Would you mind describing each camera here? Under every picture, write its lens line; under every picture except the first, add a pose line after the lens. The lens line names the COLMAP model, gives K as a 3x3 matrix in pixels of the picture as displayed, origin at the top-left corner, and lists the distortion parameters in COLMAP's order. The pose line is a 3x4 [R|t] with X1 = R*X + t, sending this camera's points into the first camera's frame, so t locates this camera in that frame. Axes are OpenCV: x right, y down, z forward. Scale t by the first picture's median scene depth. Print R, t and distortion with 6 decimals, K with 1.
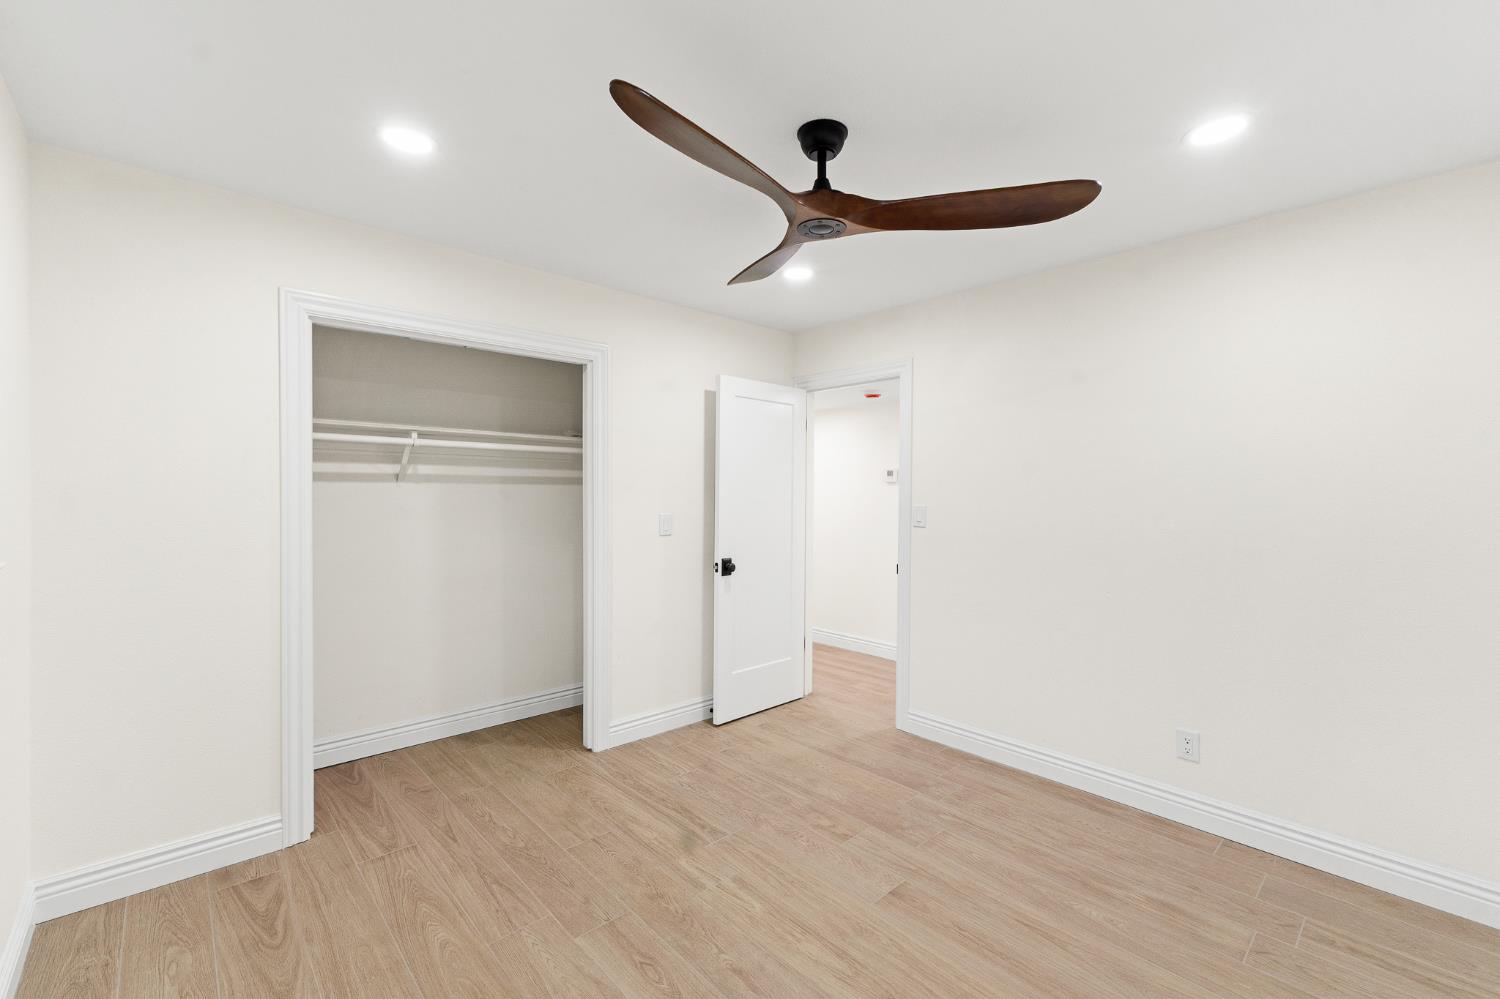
lens RADIAL K [[642.1, 0, 748.9], [0, 642.1, 495.9], [0, 0, 1]] dist [0.010888, -0.000868]
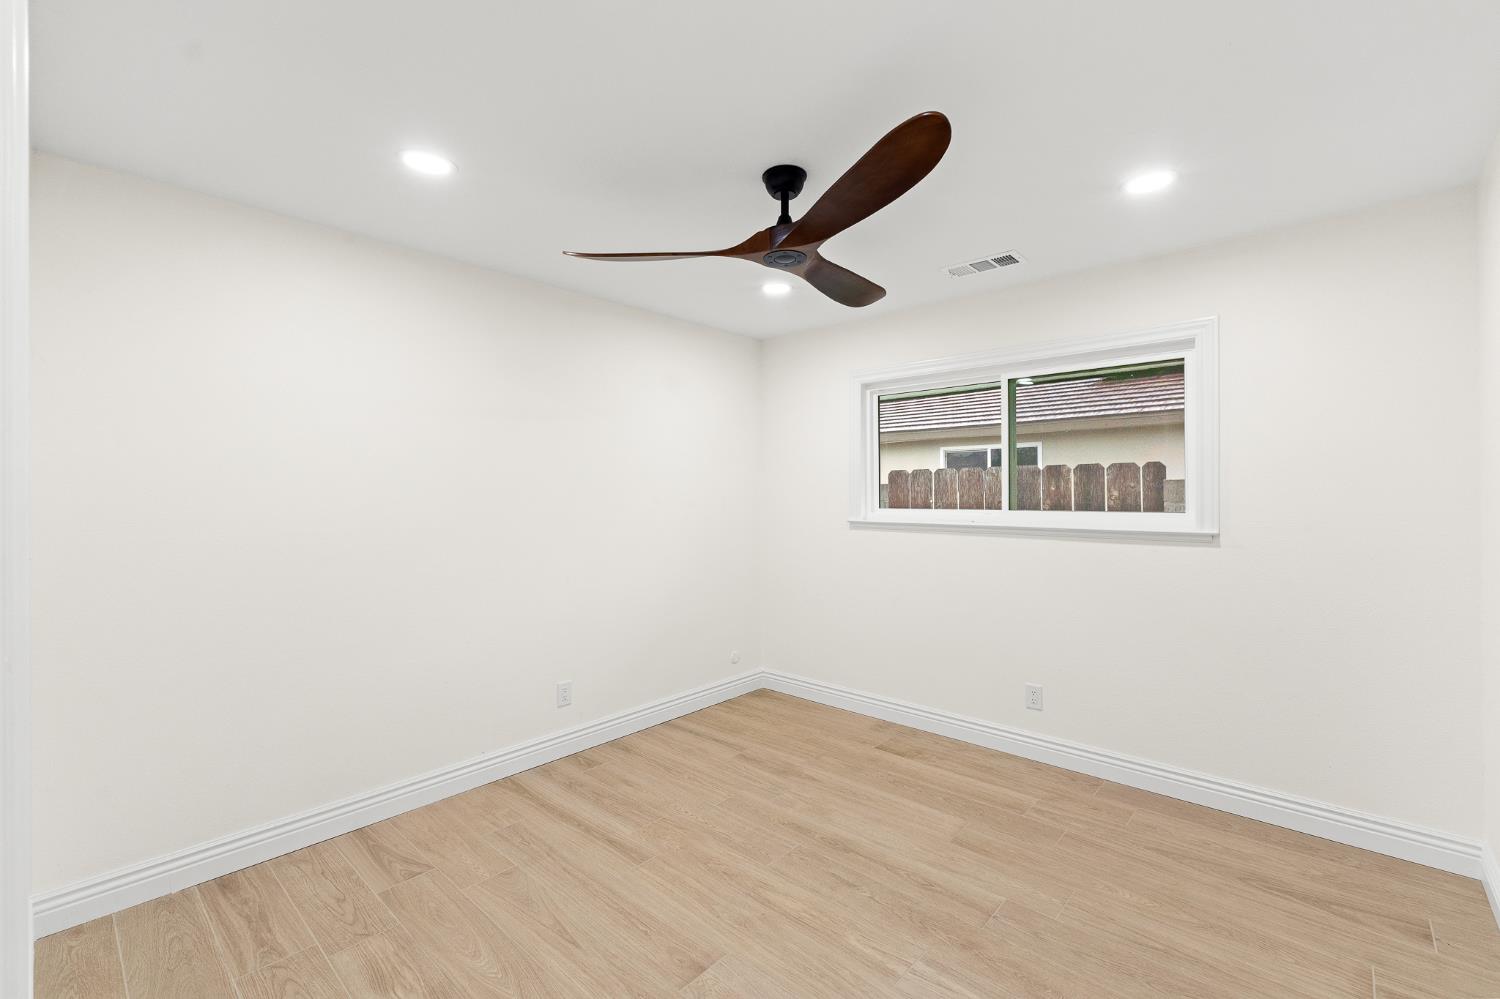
lens RADIAL K [[642.1, 0, 751.3], [0, 642.1, 502.4], [0, 0, 1]] dist [0.010888, -0.000868]
pose [[-0.996063, -0.000535, -0.088652, 0.254876], [-0.002029, 0.999858, 0.016757, -0.006999], [0.088631, 0.016871, -0.995922, 1.999043]]
